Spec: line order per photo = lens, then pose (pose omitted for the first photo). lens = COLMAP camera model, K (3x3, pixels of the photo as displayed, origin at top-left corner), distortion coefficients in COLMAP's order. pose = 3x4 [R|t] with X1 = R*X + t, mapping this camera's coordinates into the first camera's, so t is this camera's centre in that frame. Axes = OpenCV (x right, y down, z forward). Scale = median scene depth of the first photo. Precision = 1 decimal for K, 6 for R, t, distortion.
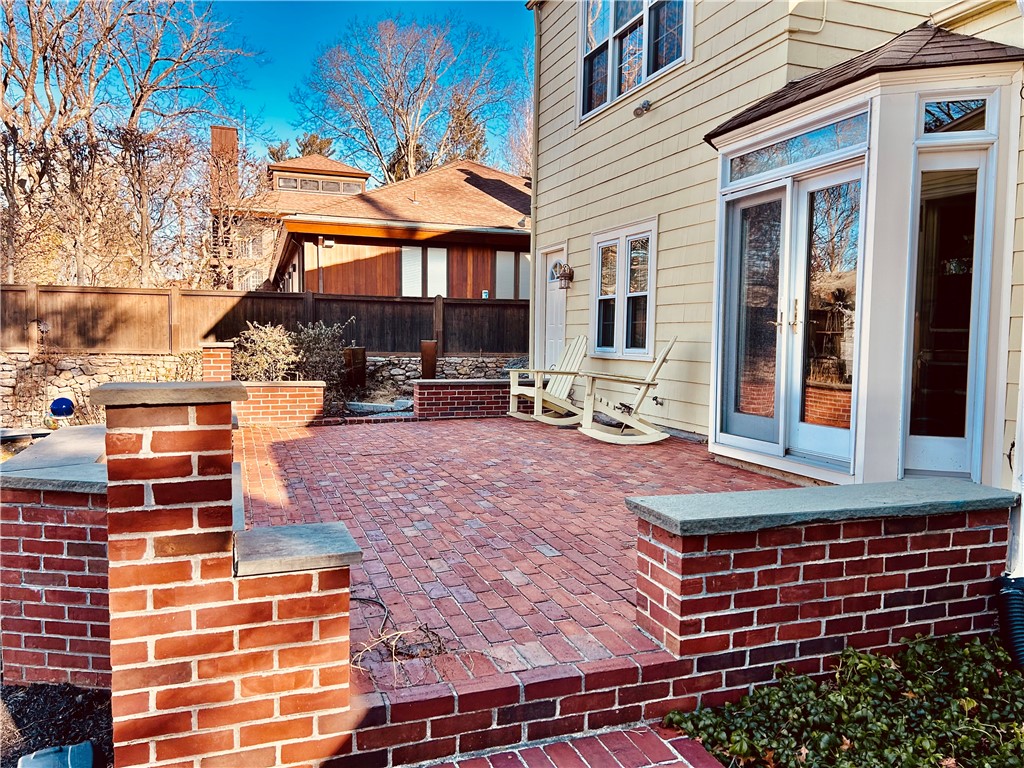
lens RADIAL K [[765.7, 0, 512.0], [0, 765.7, 384.0], [0, 0, 1]] dist [0.008934, 0.004521]
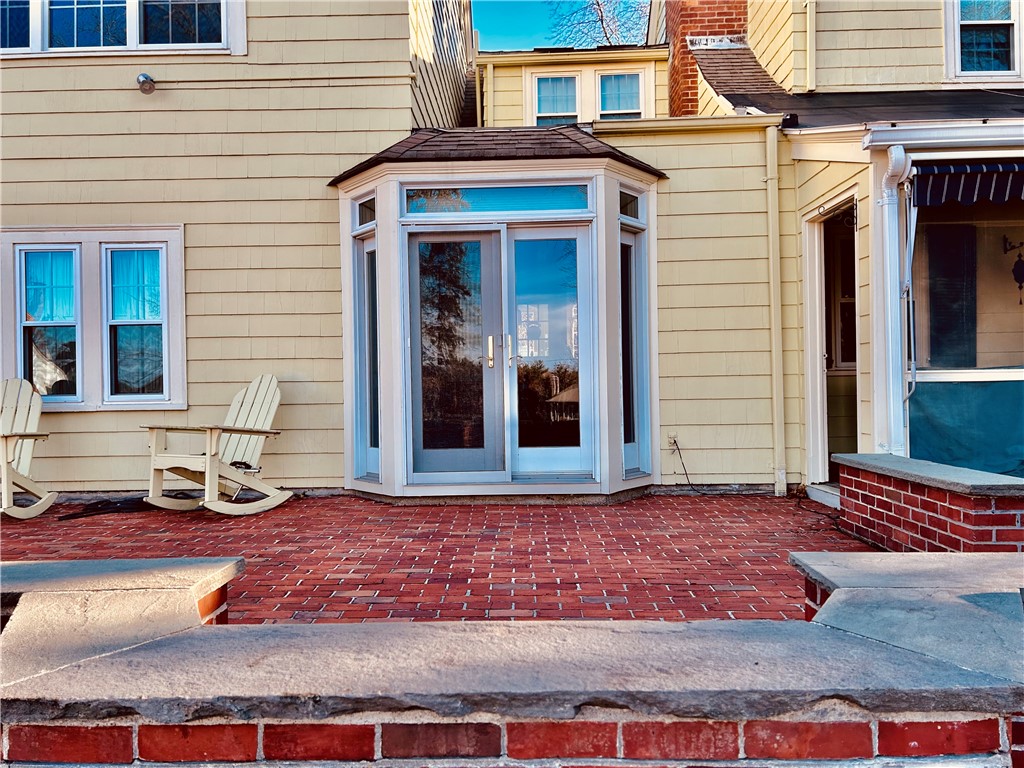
lens RADIAL K [[765.7, 0, 512.0], [0, 765.7, 384.0], [0, 0, 1]] dist [0.008934, 0.004521]
pose [[0.370860, -0.019861, 0.928476, -0.490910], [0.078543, 0.996860, -0.010049, -0.023789], [-0.925362, 0.076652, 0.371255, 0.462642]]
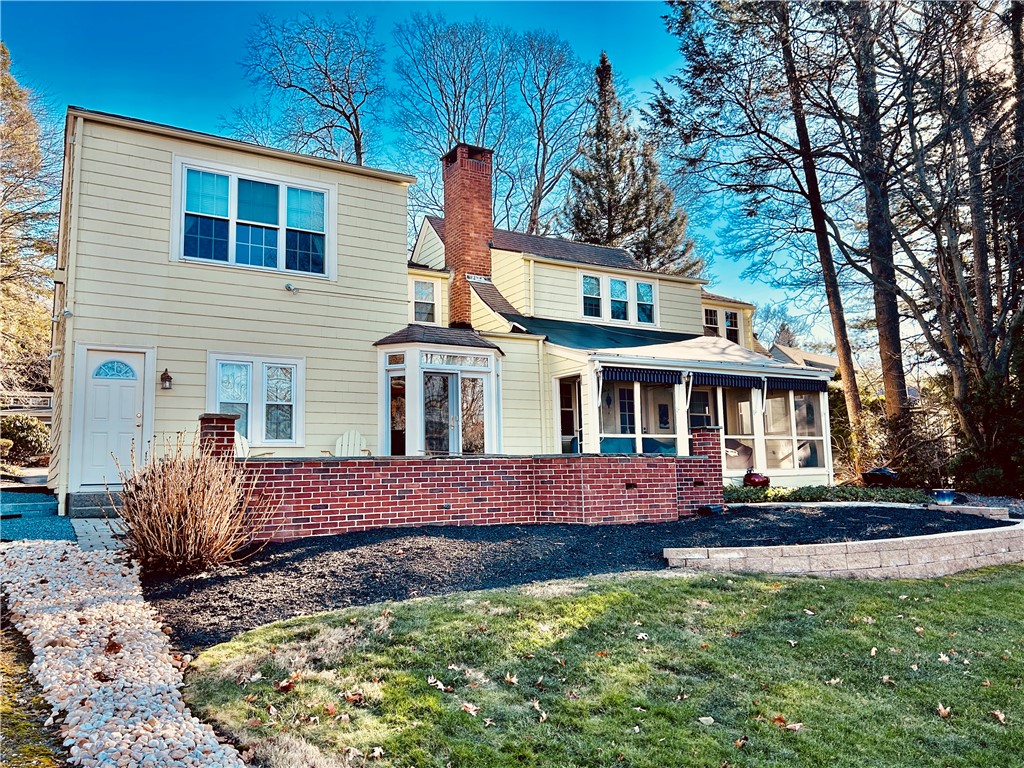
lens RADIAL K [[765.7, 0, 512.0], [0, 765.7, 384.0], [0, 0, 1]] dist [0.008934, 0.004521]
pose [[-0.201684, 0.109210, 0.973343, -1.719220], [0.079213, 0.992328, -0.094927, 0.031659], [-0.976242, 0.057956, -0.208787, 1.054441]]
